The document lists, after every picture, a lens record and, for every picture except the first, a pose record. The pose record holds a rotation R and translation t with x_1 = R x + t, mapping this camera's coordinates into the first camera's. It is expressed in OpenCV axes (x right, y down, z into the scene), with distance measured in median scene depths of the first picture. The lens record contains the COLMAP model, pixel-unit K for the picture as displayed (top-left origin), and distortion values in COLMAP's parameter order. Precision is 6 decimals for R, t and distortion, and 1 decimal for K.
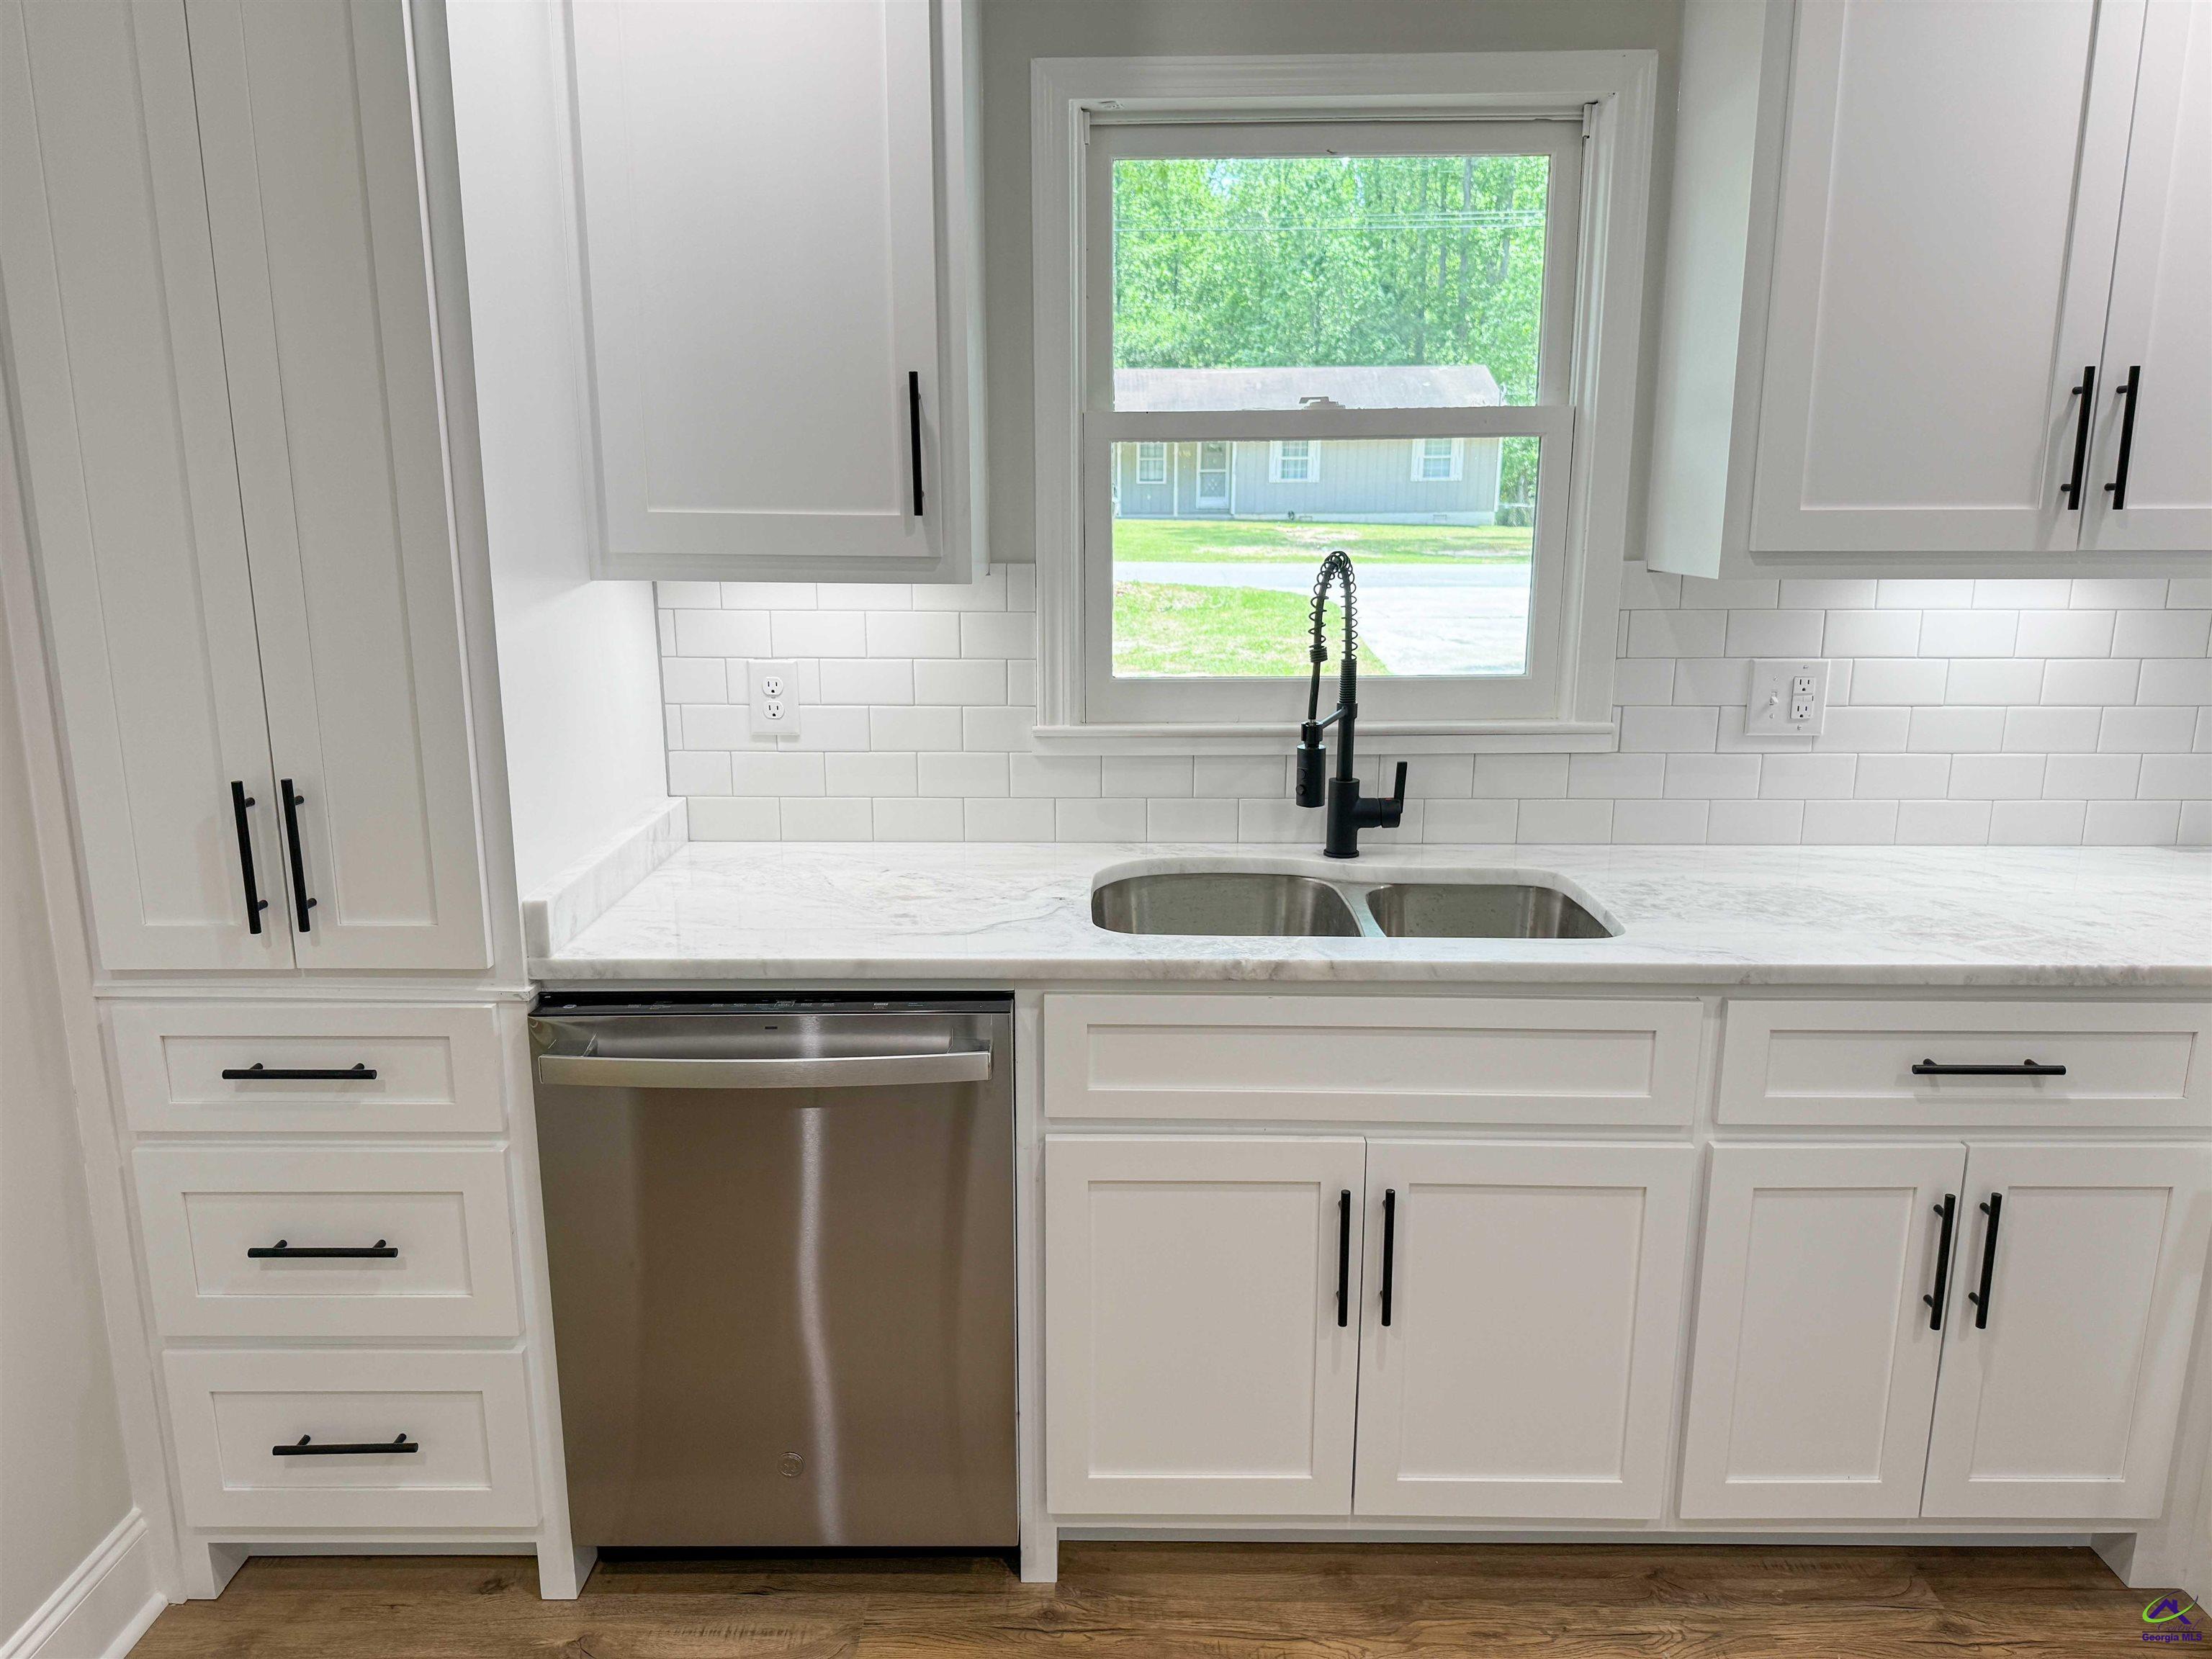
lens RADIAL K [[1558.9, 0, 1089.6], [0, 1558.9, 835.1], [0, 0, 1]] dist [0.015270, -0.020678]
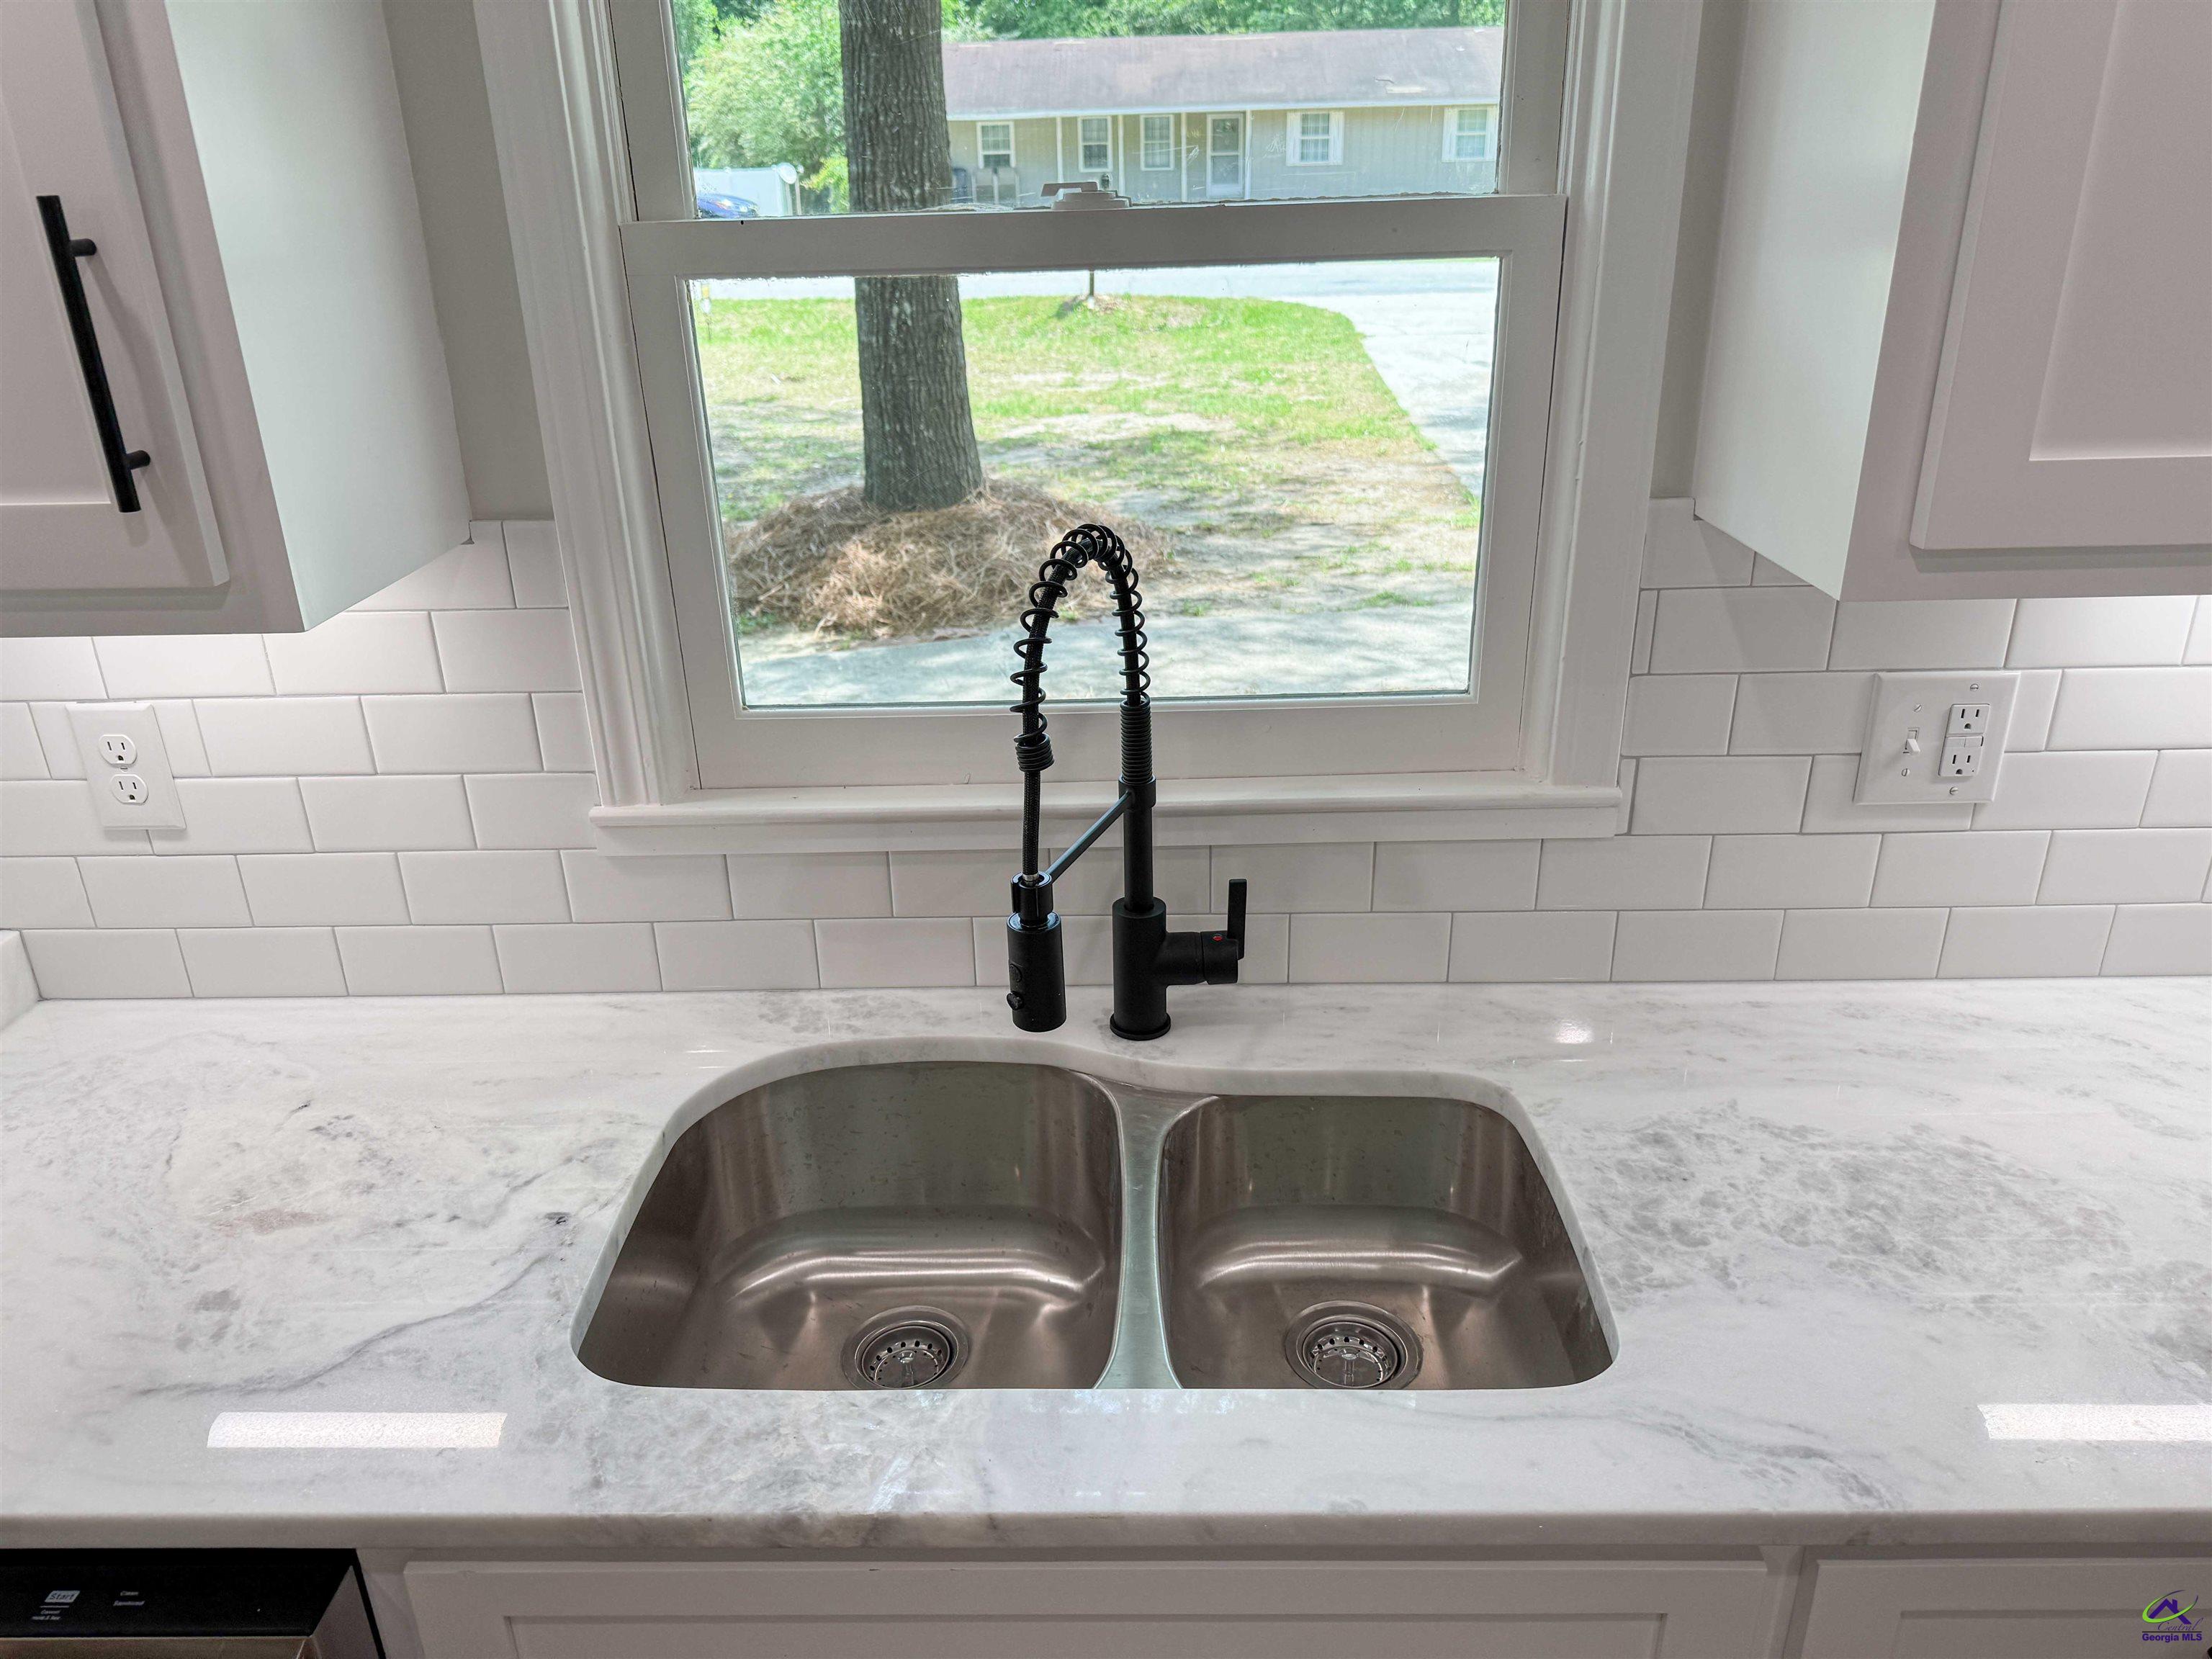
lens RADIAL K [[1558.9, 0, 1125.9], [0, 1558.9, 832.4], [0, 0, 1]] dist [0.015270, -0.020678]
pose [[0.999769, -0.021419, 0.002035, 0.155428], [0.020697, 0.983264, 0.181006, -0.159998], [-0.005878, -0.180922, 0.983480, 0.444774]]
